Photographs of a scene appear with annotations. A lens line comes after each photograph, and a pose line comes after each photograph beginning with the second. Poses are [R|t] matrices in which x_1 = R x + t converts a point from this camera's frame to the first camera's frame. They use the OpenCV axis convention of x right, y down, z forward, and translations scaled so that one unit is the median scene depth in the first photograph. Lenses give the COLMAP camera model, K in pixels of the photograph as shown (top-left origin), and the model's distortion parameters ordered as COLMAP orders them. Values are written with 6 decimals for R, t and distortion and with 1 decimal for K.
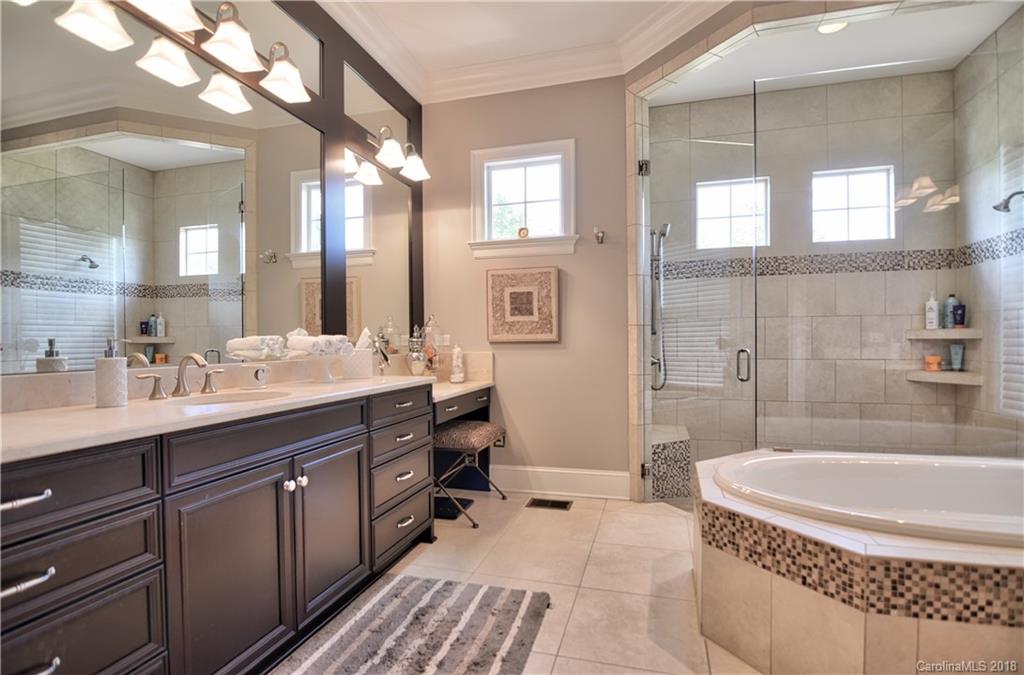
lens RADIAL K [[498.8, 0, 524.0], [0, 498.8, 347.6], [0, 0, 1]] dist [-0.006915, -0.008313]
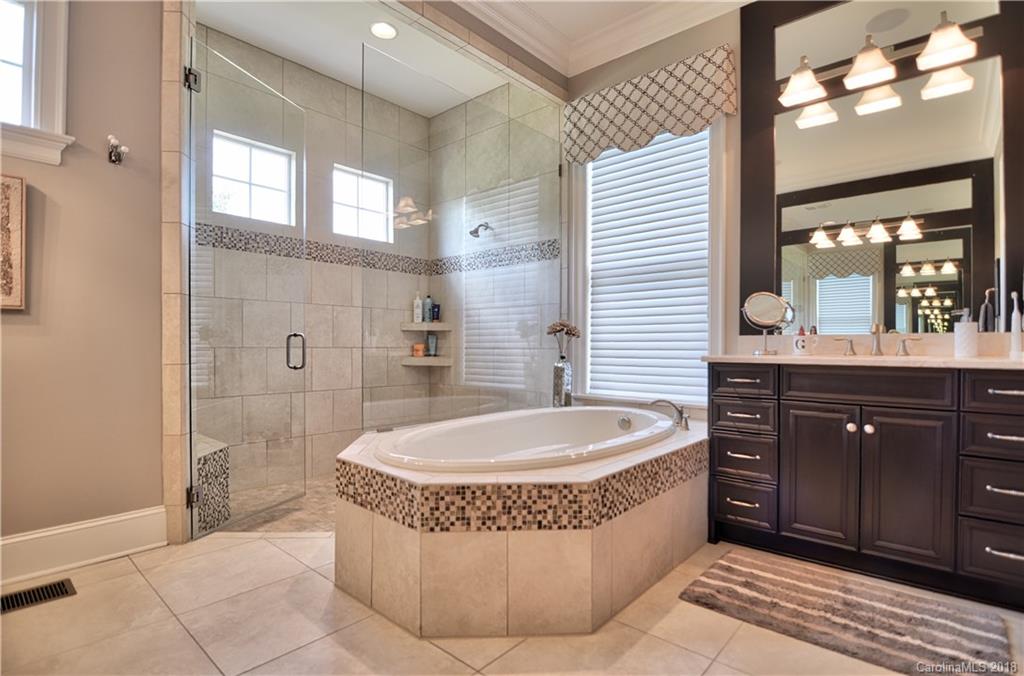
lens RADIAL K [[498.8, 0, 524.0], [0, 498.8, 348.1], [0, 0, 1]] dist [-0.006915, -0.008313]
pose [[0.432929, 0.002484, 0.901425, -0.378489], [0.008119, 0.999945, -0.006654, 0.078458], [-0.901392, 0.010200, 0.432885, 0.484028]]
